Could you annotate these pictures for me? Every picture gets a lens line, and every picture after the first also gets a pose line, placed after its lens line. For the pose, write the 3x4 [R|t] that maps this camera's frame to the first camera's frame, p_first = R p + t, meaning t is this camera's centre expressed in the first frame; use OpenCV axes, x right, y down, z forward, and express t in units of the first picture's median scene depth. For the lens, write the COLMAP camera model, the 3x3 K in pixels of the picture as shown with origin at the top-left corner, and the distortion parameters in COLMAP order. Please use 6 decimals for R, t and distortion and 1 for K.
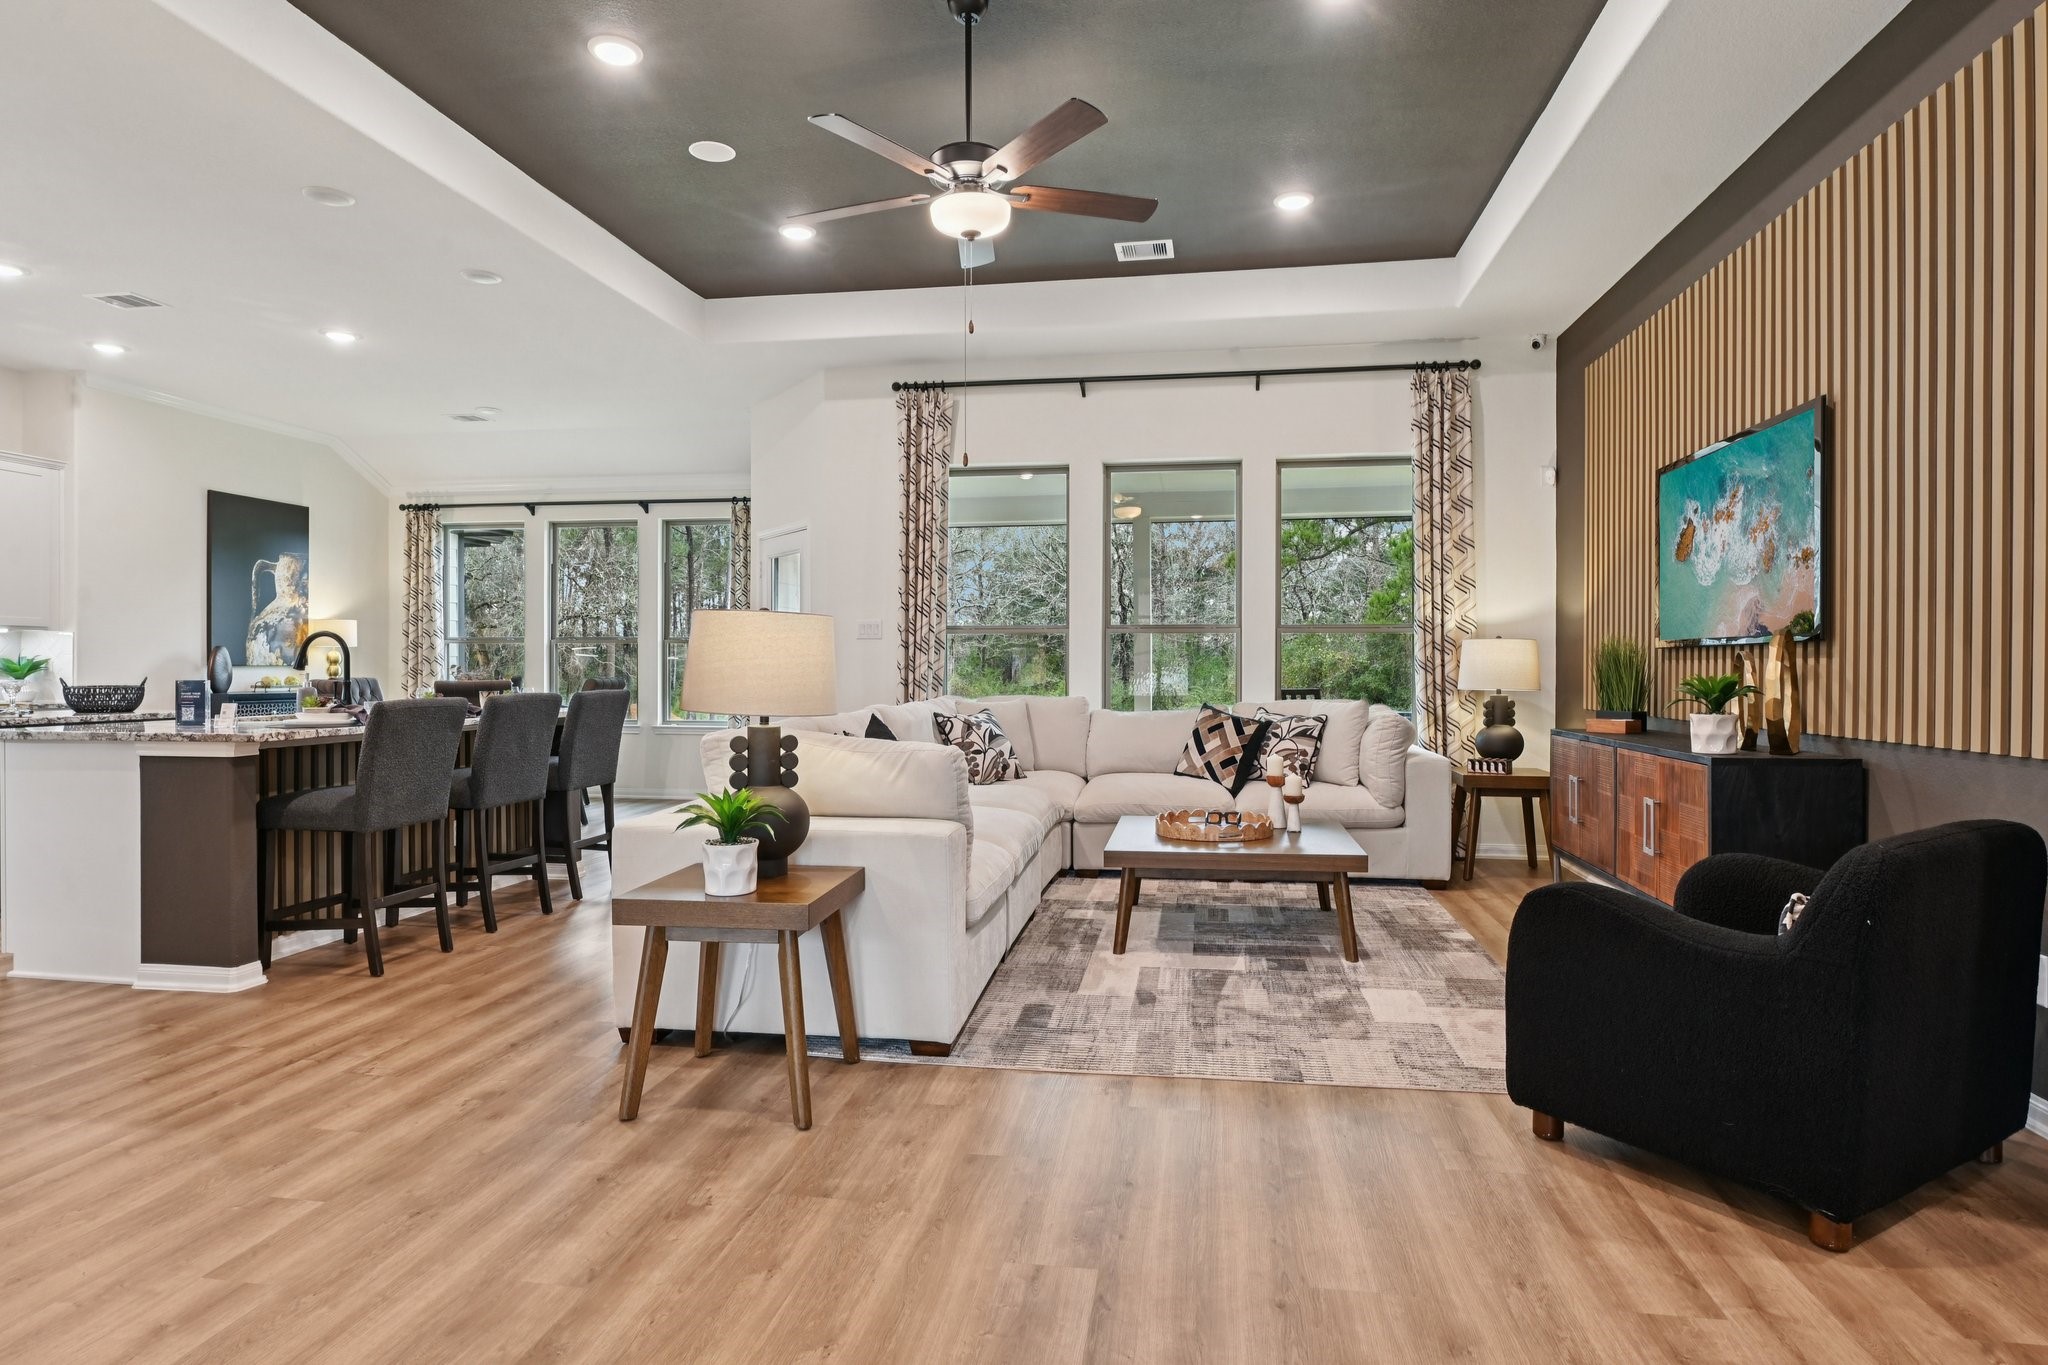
lens RADIAL K [[1126.7, 0, 1028.8], [0, 1126.7, 670.4], [0, 0, 1]] dist [-0.004601, -0.000756]
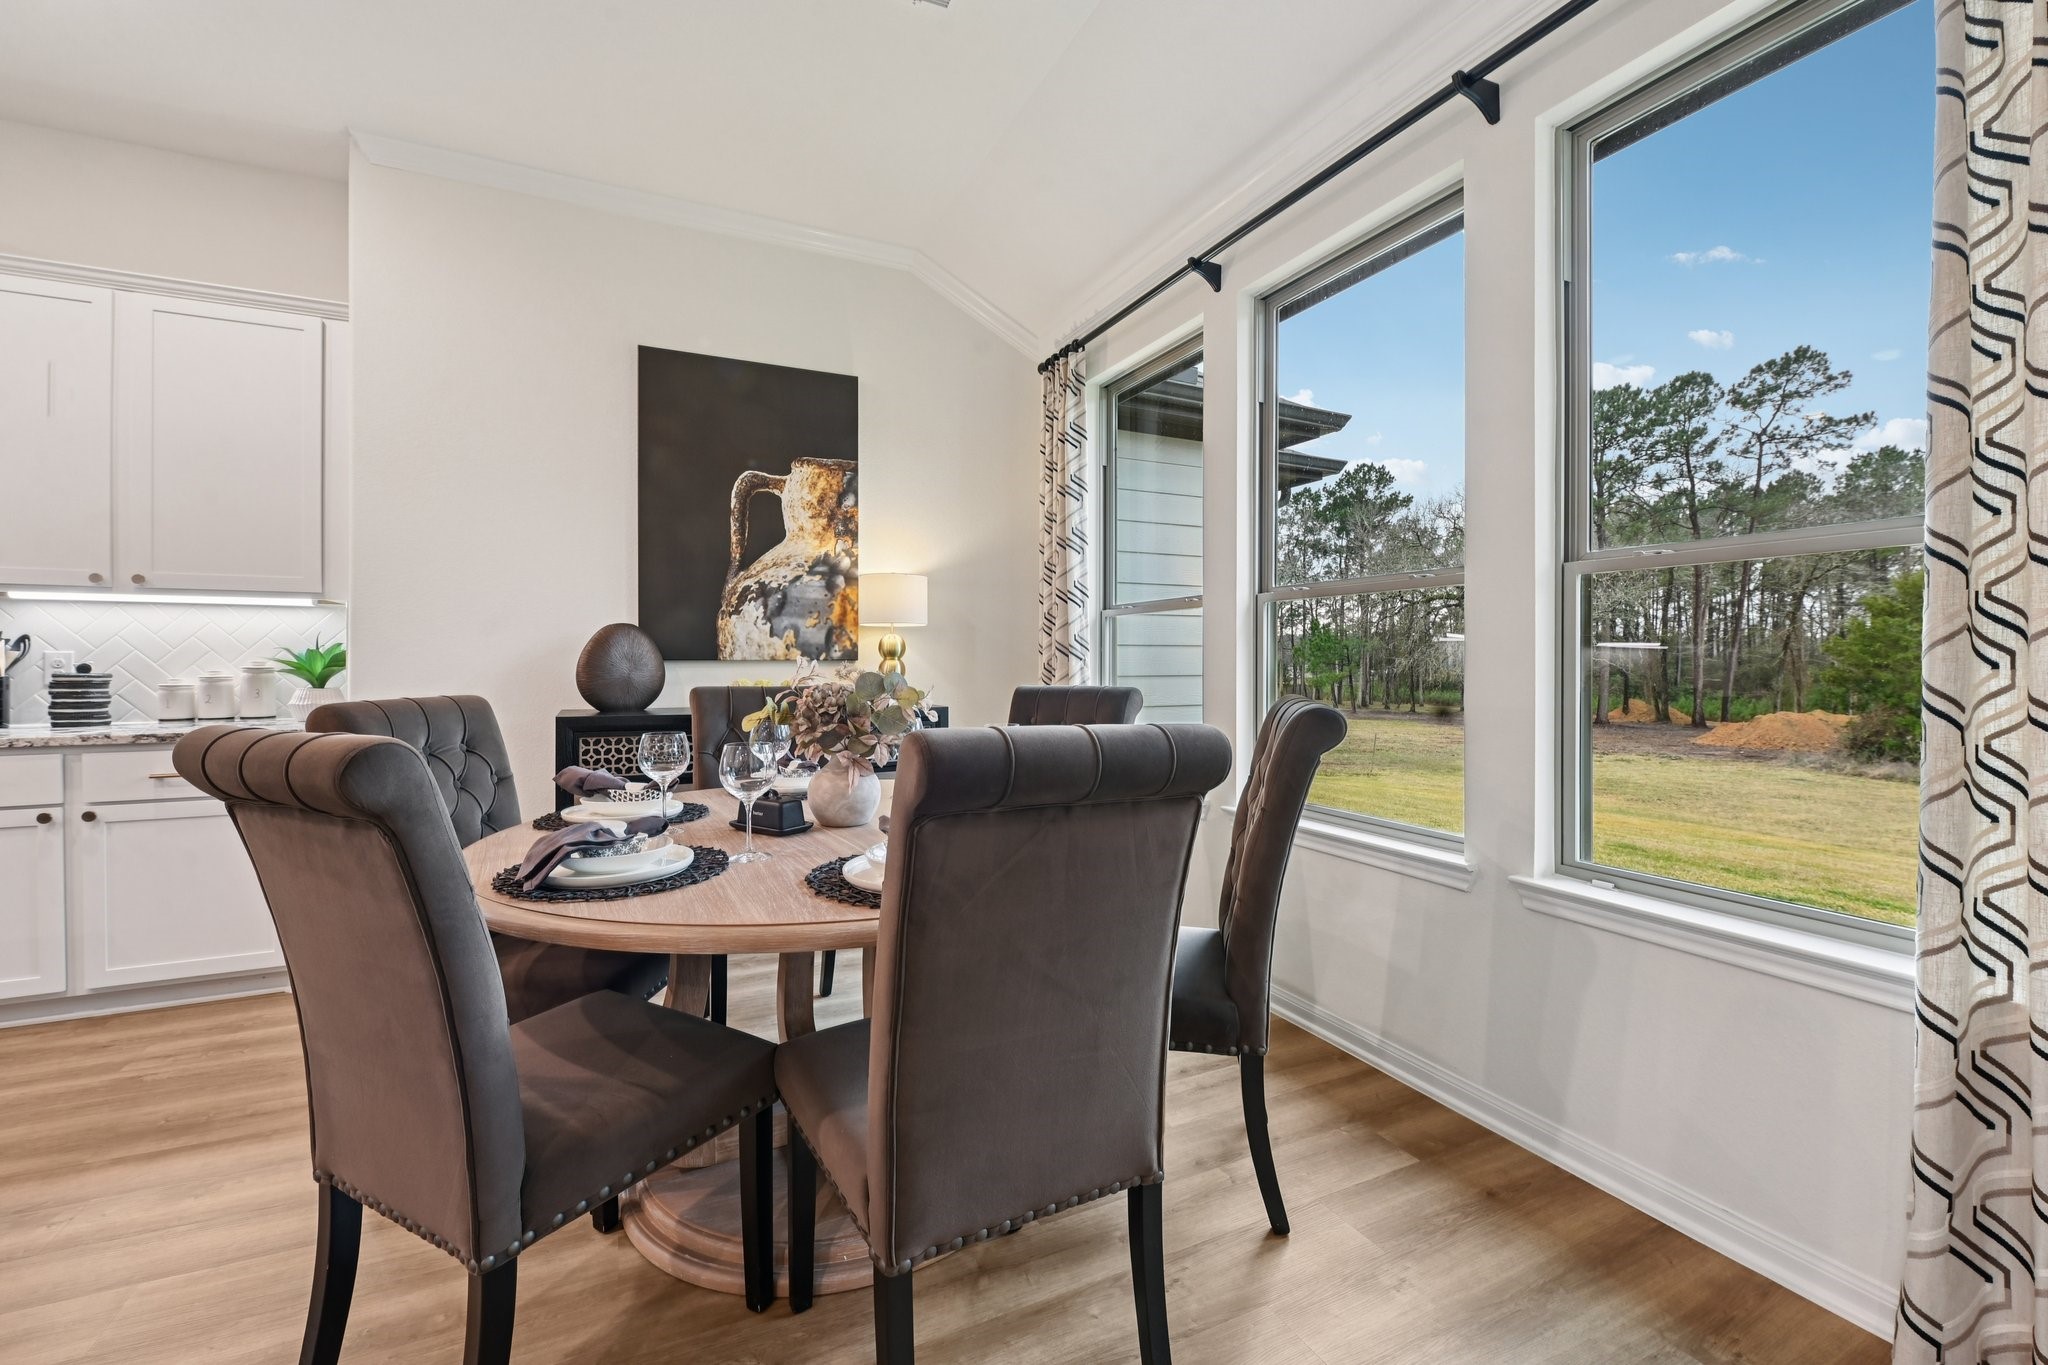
lens RADIAL K [[851.6, 0, 1024.8], [0, 851.6, 671.2], [0, 0, 1]] dist [-0.007957, -0.000170]
pose [[0.571247, 0.007972, -0.820739, -0.321028], [-0.002946, 0.999966, 0.007662, -0.003102], [0.820773, -0.001959, 0.571251, 1.082645]]
